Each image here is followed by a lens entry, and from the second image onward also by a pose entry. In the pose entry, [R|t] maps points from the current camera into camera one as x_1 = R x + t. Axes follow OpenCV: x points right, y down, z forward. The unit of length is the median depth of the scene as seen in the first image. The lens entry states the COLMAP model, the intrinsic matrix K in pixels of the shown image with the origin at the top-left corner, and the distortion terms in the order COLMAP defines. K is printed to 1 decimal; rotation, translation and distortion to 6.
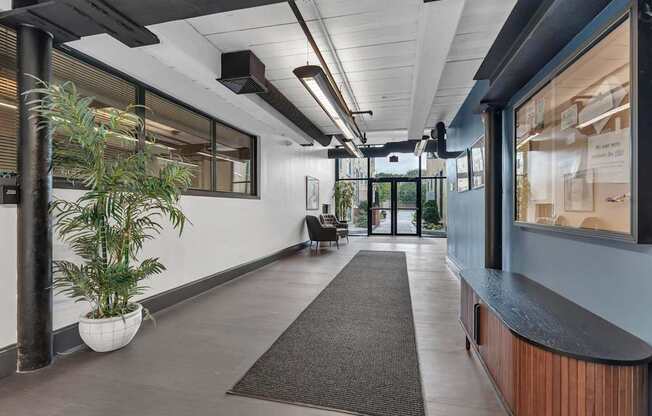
lens RADIAL K [[297.7, 0, 329.1], [0, 297.7, 207.3], [0, 0, 1]] dist [-0.014292, -0.000159]
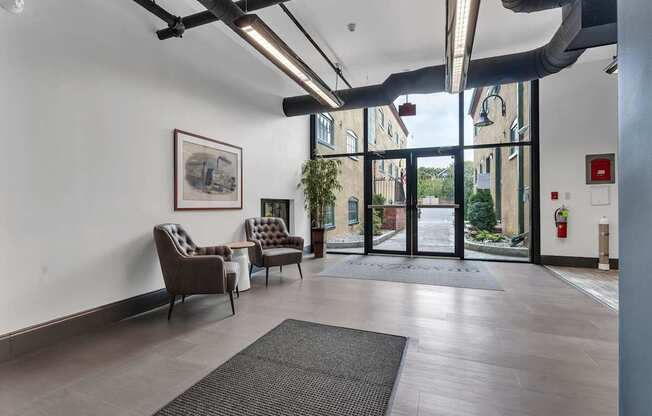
lens RADIAL K [[297.7, 0, 323.2], [0, 297.7, 206.3], [0, 0, 1]] dist [-0.014292, -0.000159]
pose [[0.989052, -0.005384, -0.147469, 0.137559], [0.006781, 0.999937, 0.008971, -0.001242], [0.147411, -0.009873, 0.989026, 0.434123]]
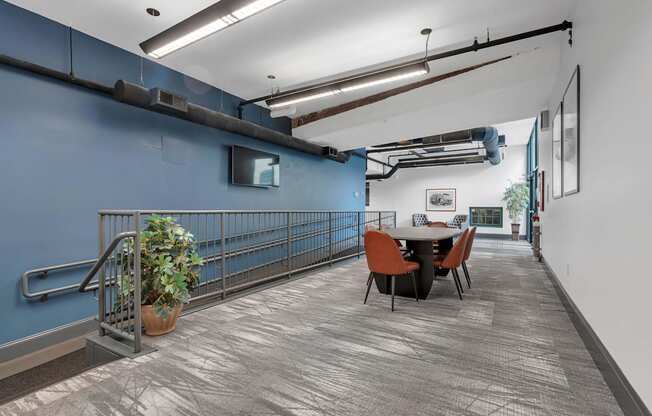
lens RADIAL K [[297.7, 0, 326.3], [0, 297.7, 208.2], [0, 0, 1]] dist [-0.014292, -0.000159]
pose [[-0.303703, 0.001221, -0.952766, 1.153640], [0.001169, 0.999999, 0.000909, -0.005416], [0.952766, -0.000838, -0.303704, 0.680462]]
